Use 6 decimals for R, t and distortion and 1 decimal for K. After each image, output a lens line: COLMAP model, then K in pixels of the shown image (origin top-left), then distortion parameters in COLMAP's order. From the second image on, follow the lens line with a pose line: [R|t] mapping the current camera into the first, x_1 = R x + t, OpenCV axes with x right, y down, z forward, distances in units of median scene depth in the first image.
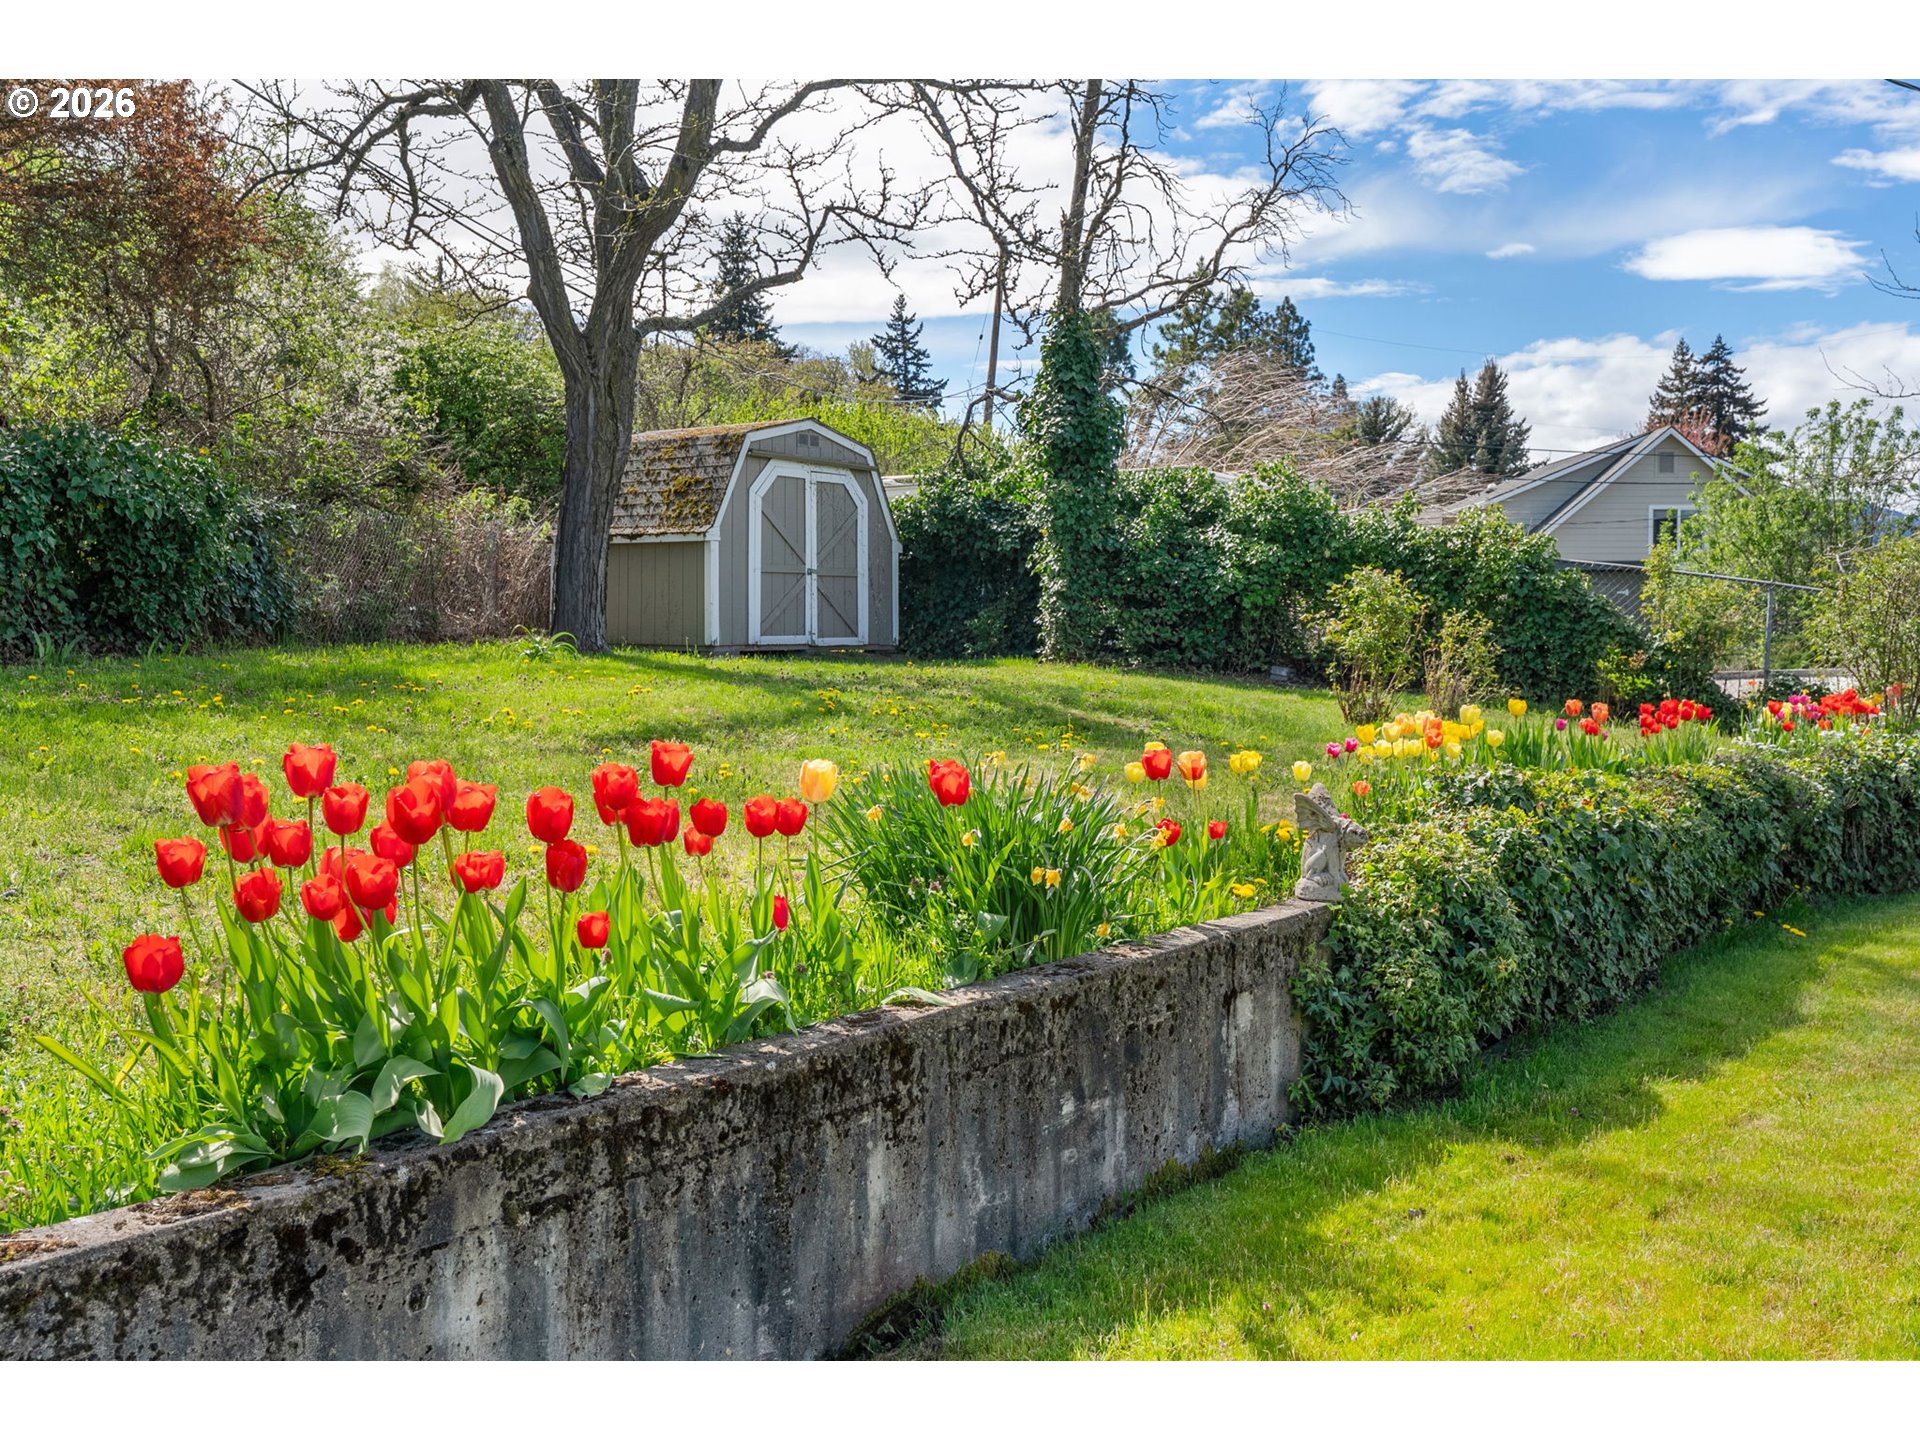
lens RADIAL K [[1835.9, 0, 960.0], [0, 1835.9, 720.0], [0, 0, 1]] dist [0.011886, 0.003522]
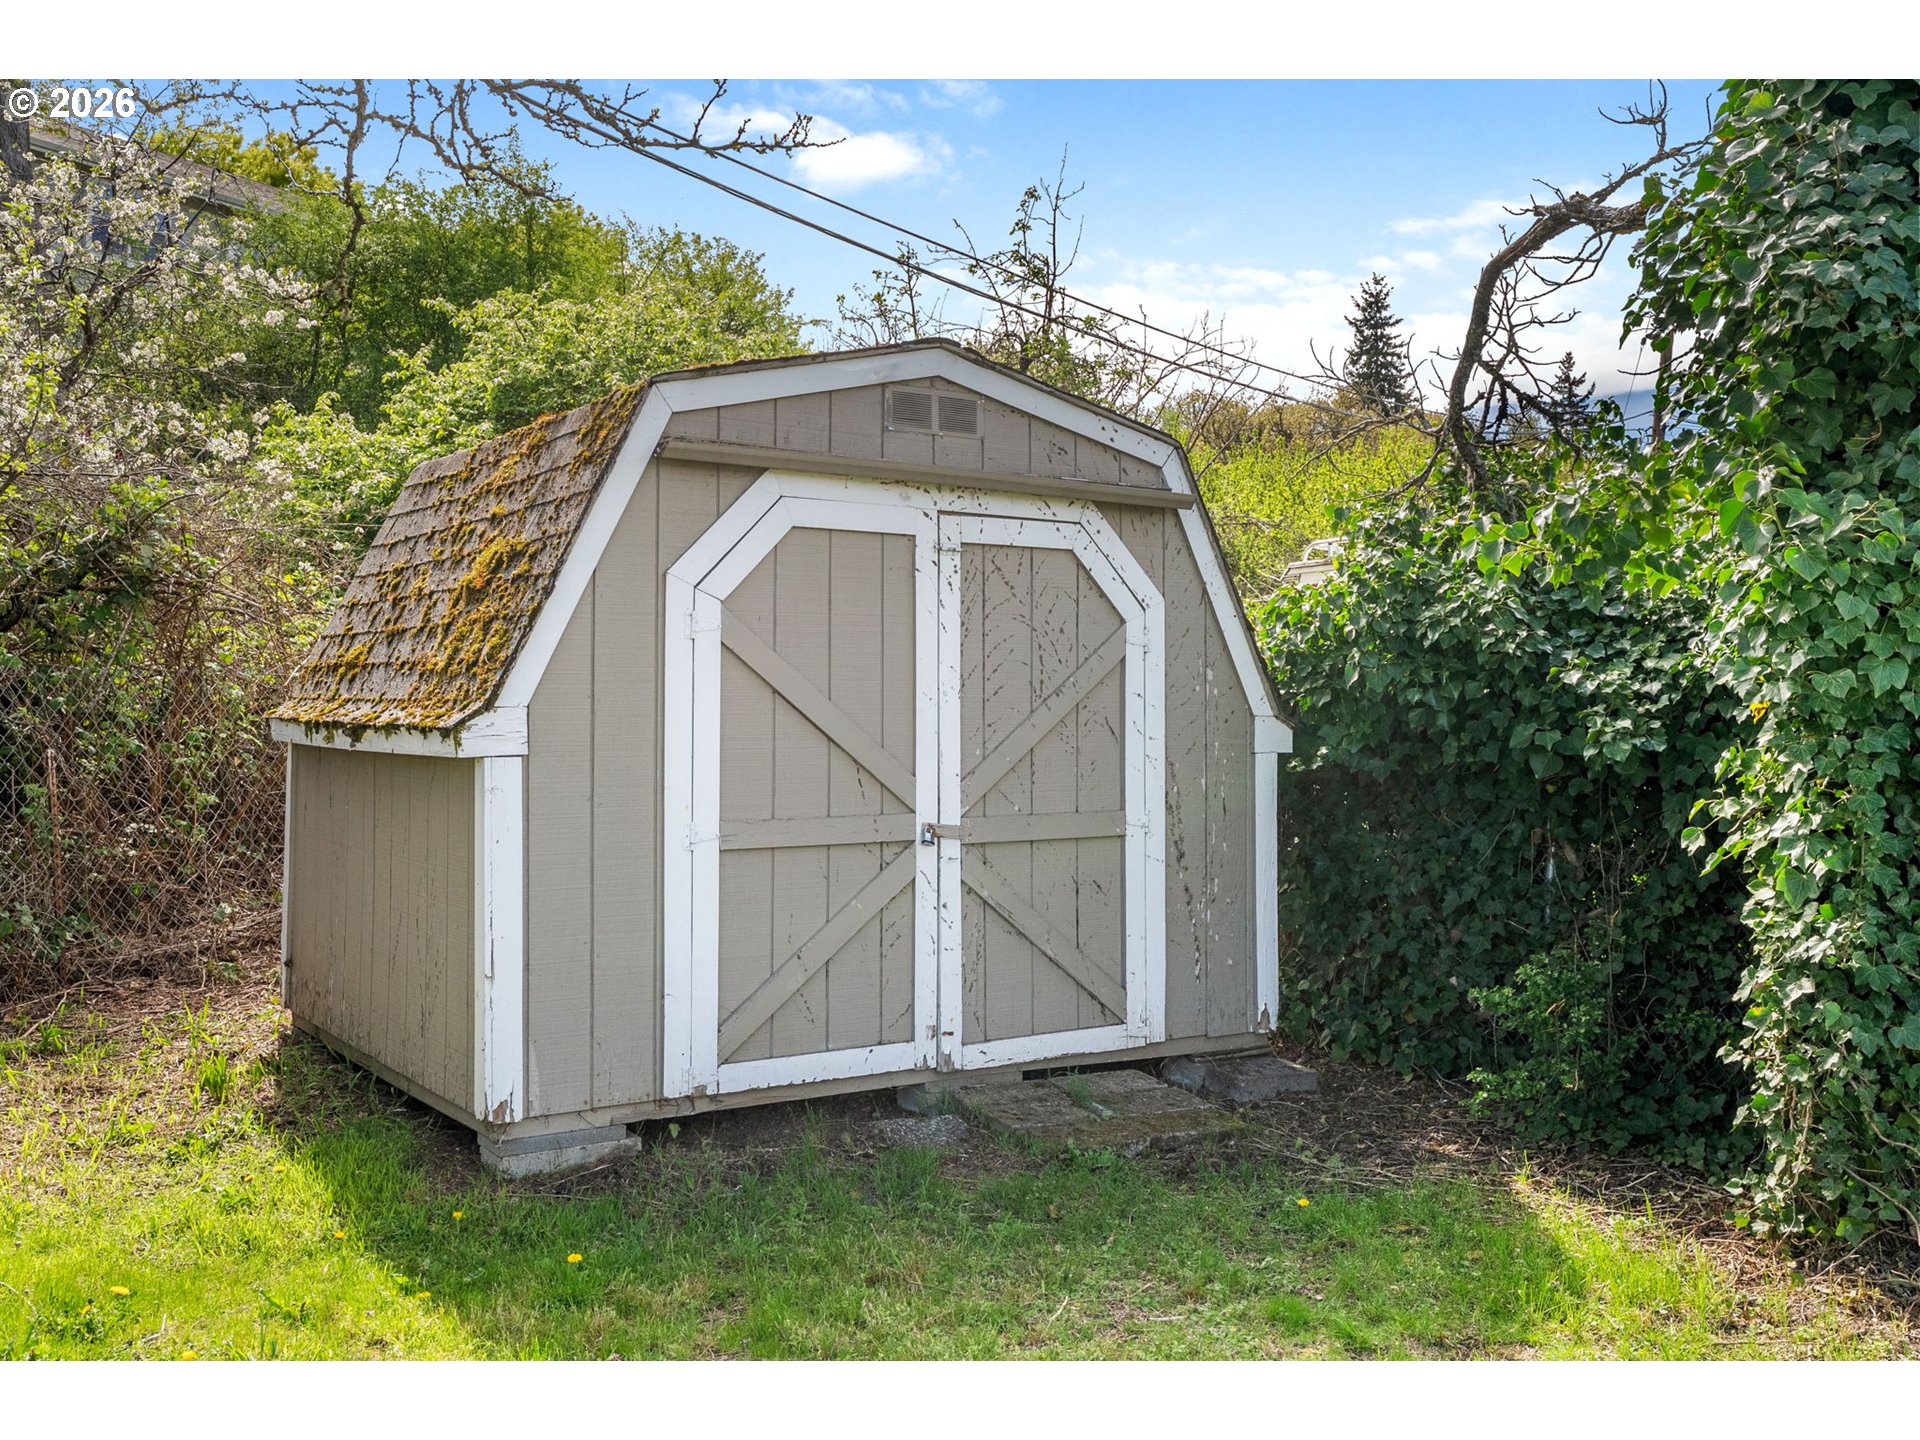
lens RADIAL K [[1835.9, 0, 960.0], [0, 1835.9, 720.0], [0, 0, 1]] dist [0.011886, 0.003522]
pose [[0.936549, -0.000853, -0.350536, 0.030849], [-0.016624, 0.998764, -0.046845, -0.085223], [0.350143, 0.049700, 0.935377, 0.708230]]
